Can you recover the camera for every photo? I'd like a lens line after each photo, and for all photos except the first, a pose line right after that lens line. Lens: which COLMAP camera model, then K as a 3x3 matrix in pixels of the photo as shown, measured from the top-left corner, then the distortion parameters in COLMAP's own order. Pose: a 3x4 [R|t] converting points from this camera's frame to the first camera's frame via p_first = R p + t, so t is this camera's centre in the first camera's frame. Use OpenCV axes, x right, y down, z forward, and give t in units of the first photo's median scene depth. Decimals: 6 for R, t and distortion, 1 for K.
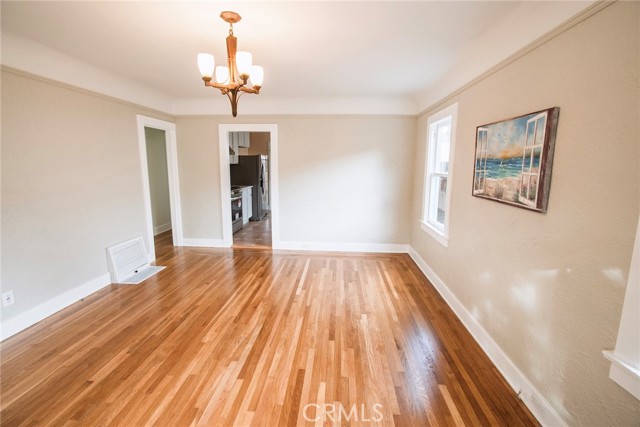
lens RADIAL K [[288.8, 0, 313.6], [0, 288.8, 207.0], [0, 0, 1]] dist [-0.013150, 0.000154]
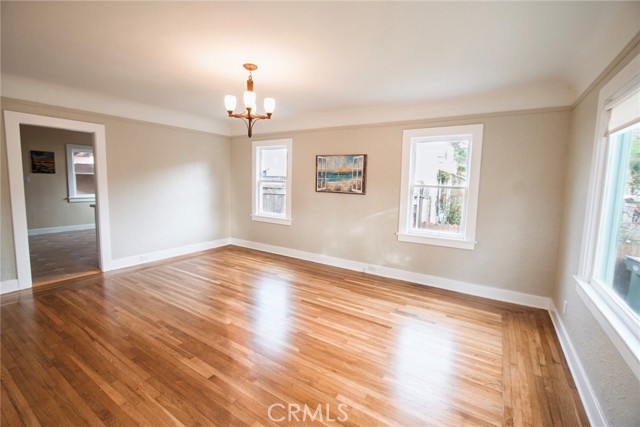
lens RADIAL K [[288.5, 0, 321.4], [0, 288.5, 207.8], [0, 0, 1]] dist [-0.016532, 0.000195]
pose [[0.468628, -0.083144, 0.879474, -1.277302], [0.111355, 0.993180, 0.034558, 0.006248], [-0.876349, 0.081739, 0.474690, 0.087185]]
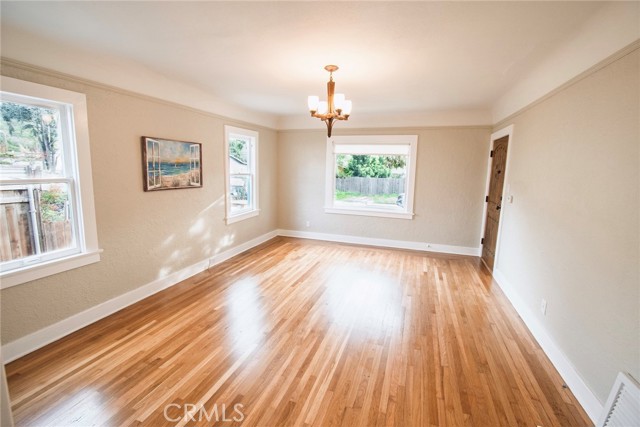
lens RADIAL K [[288.5, 0, 321.4], [0, 288.5, 207.8], [0, 0, 1]] dist [-0.016532, 0.000195]
pose [[-0.971665, -0.060395, 0.228517, -0.549133], [0.007712, 0.958189, 0.286031, -0.370337], [-0.236238, 0.279689, -0.930573, 2.299865]]
